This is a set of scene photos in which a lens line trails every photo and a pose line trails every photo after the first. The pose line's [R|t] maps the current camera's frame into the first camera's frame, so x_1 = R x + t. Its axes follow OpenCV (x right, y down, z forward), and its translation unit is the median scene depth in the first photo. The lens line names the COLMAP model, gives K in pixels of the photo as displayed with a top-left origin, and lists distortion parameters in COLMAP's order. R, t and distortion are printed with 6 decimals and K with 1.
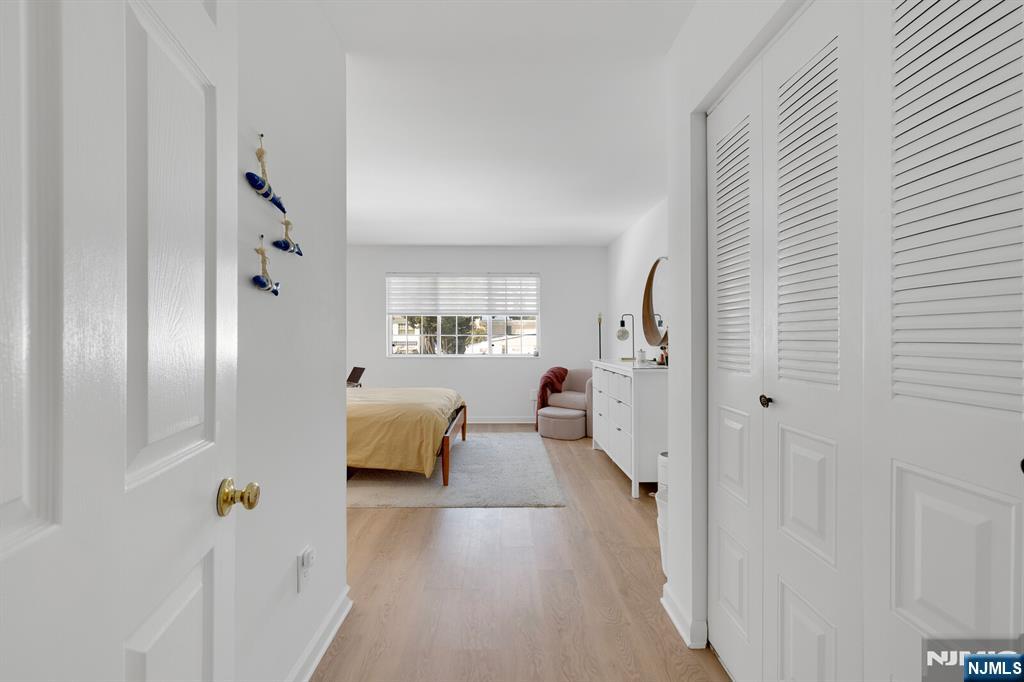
lens RADIAL K [[453.7, 0, 512.0], [0, 453.7, 341.0], [0, 0, 1]] dist [0.001024, 0.000077]
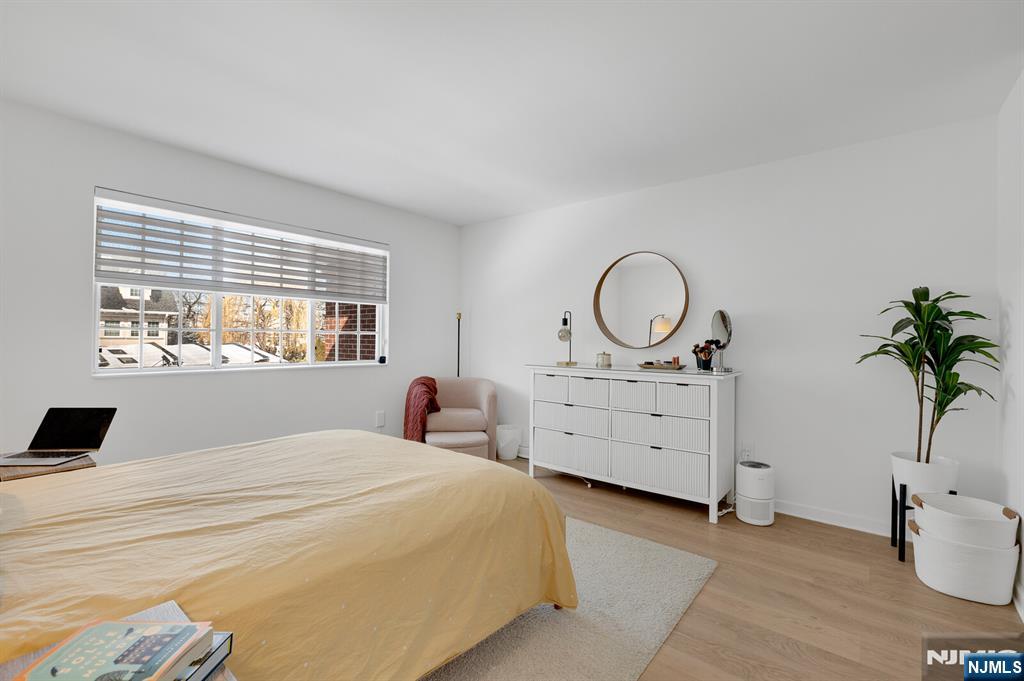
lens RADIAL K [[453.7, 0, 512.0], [0, 453.7, 340.5], [0, 0, 1]] dist [0.001024, 0.000077]
pose [[0.643992, -0.000125, 0.765032, -0.423100], [-0.006151, 0.999967, 0.005342, -0.006706], [-0.765007, -0.008146, 0.643970, 0.478164]]
